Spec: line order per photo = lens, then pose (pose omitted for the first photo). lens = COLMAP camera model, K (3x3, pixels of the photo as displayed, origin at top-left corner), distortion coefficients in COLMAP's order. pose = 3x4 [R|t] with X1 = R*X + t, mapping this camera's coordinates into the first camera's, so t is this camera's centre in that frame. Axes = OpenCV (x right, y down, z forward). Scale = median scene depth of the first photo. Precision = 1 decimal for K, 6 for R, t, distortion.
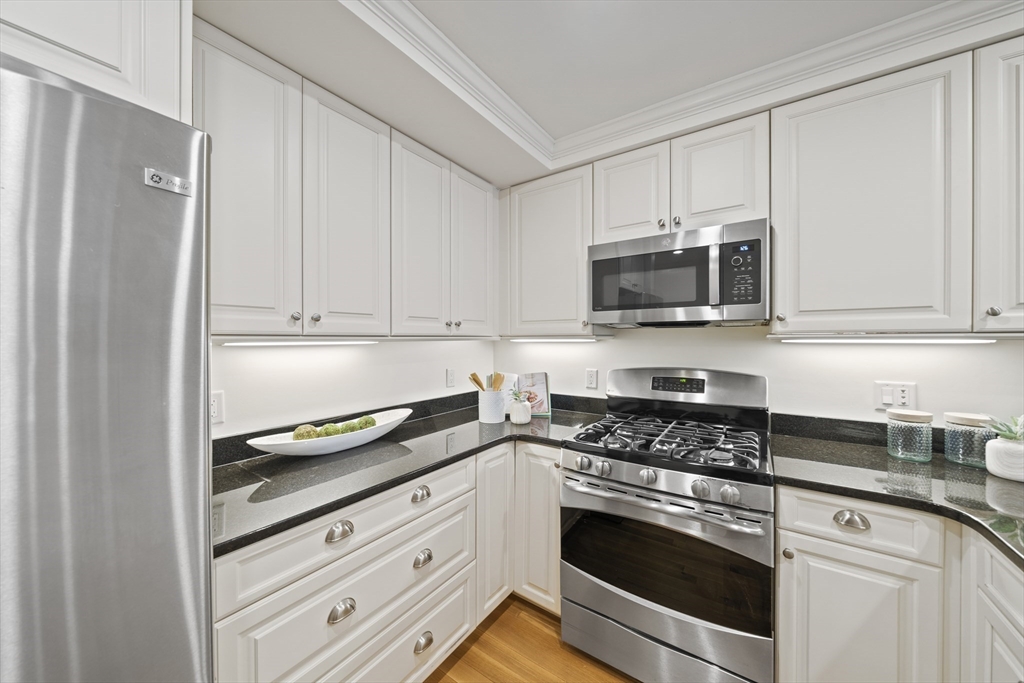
lens RADIAL K [[352.4, 0, 511.5], [0, 352.4, 340.1], [0, 0, 1]] dist [-0.009355, 0.000154]
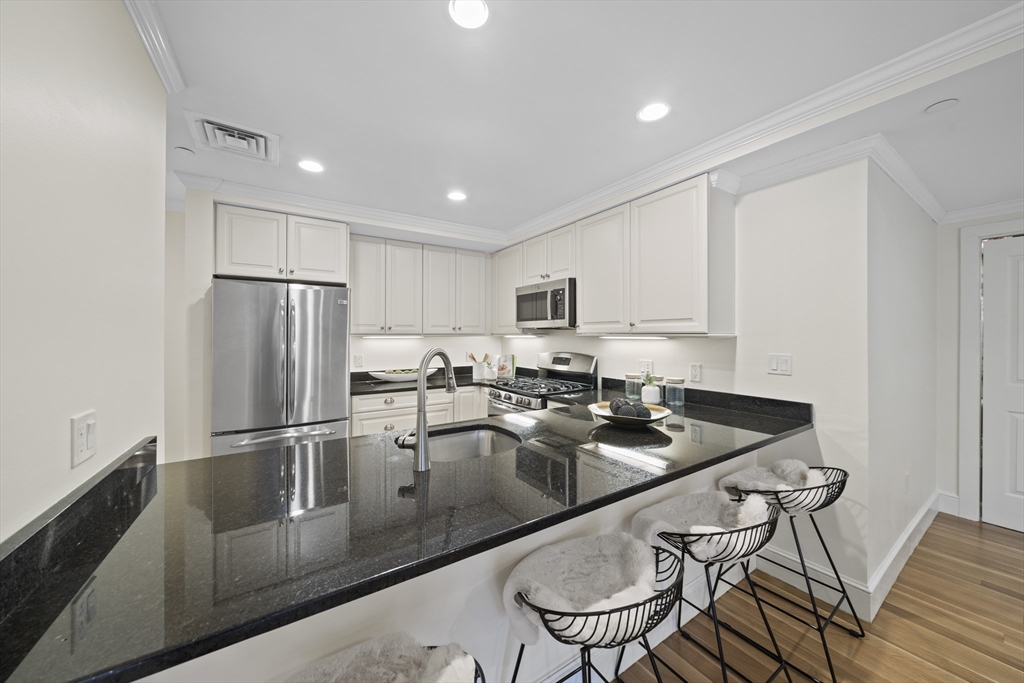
lens RADIAL K [[352.4, 0, 508.8], [0, 352.4, 334.0], [0, 0, 1]] dist [-0.009355, 0.000154]
pose [[0.923735, 0.002001, -0.383028, 1.041260], [-0.004895, 0.999966, -0.006582, -0.001715], [0.383002, 0.007955, 0.923713, -0.897847]]
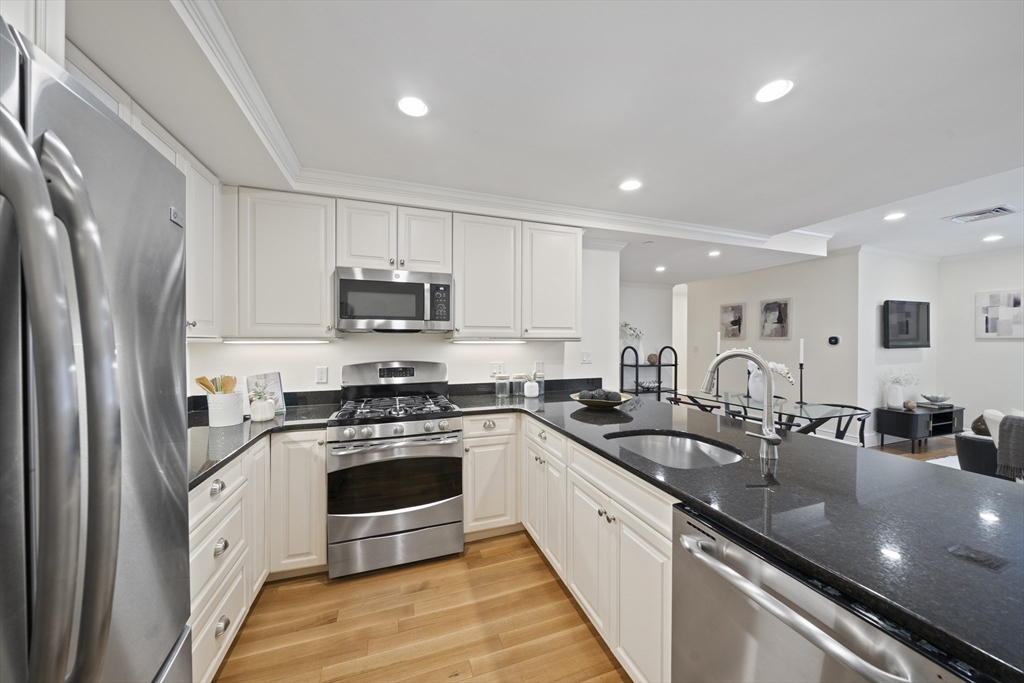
lens RADIAL K [[352.4, 0, 513.0], [0, 352.4, 343.3], [0, 0, 1]] dist [-0.009355, 0.000154]
pose [[0.590007, -0.003331, 0.807391, -0.473246], [0.000608, 0.999993, 0.003681, 0.001564], [-0.807398, -0.001681, 0.590005, -0.275529]]
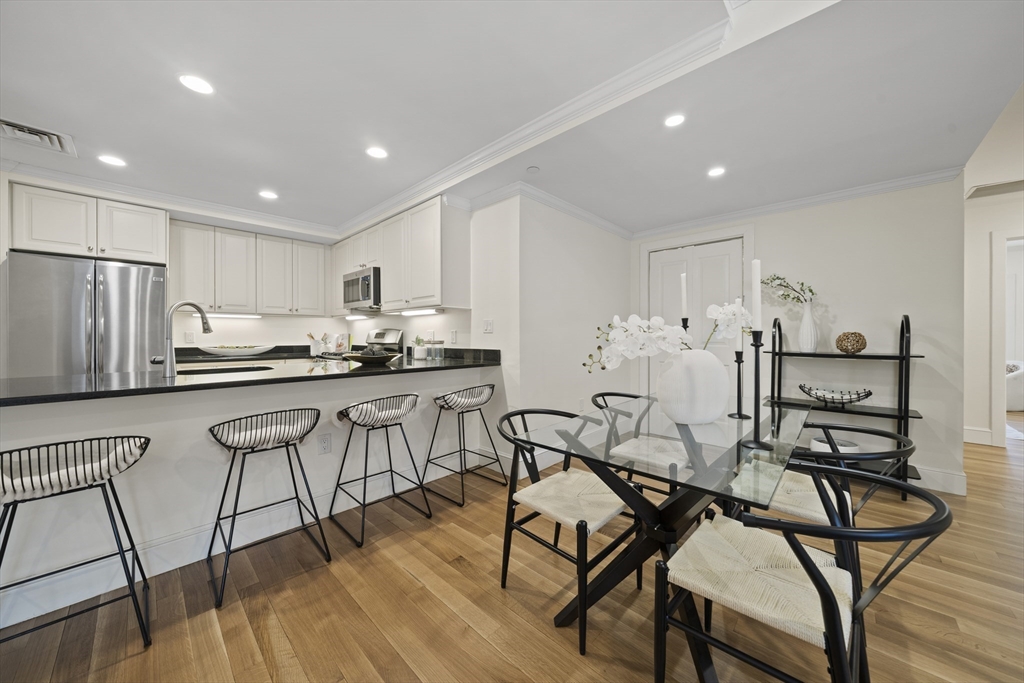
lens RADIAL K [[352.4, 0, 508.6], [0, 352.4, 335.8], [0, 0, 1]] dist [-0.009355, 0.000154]
pose [[0.987830, 0.001965, -0.155524, 1.840317], [-0.002285, 0.999996, -0.001874, 0.144254], [0.155520, 0.002207, 0.987830, -1.224085]]
